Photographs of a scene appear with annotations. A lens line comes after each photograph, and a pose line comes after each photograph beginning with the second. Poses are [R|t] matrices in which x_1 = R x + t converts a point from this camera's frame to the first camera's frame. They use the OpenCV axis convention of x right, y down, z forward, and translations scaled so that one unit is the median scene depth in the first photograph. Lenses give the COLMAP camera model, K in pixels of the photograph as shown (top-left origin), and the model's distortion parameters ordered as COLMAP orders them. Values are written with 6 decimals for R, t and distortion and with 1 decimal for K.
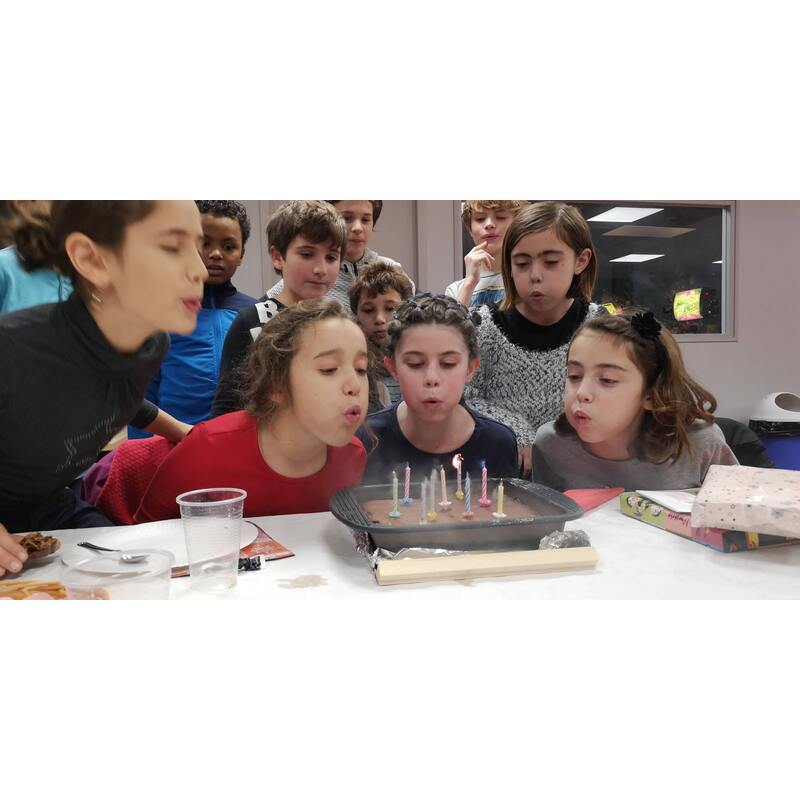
lens RADIAL K [[626.1, 0, 403.2], [0, 626.1, 406.9], [0, 0, 1]] dist [0.022103, -0.024251]
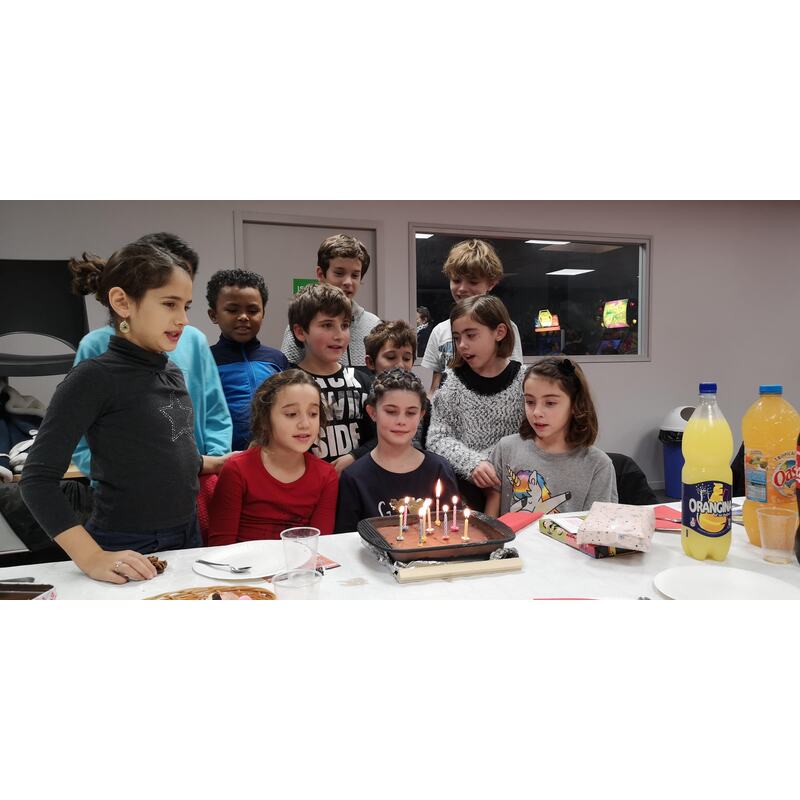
lens RADIAL K [[626.1, 0, 396.2], [0, 626.1, 401.0], [0, 0, 1]] dist [0.022103, -0.024251]
pose [[0.996799, -0.001496, 0.079931, -0.164328], [0.001069, 0.999985, 0.005380, -0.204626], [-0.079938, -0.005278, 0.996786, -0.649148]]
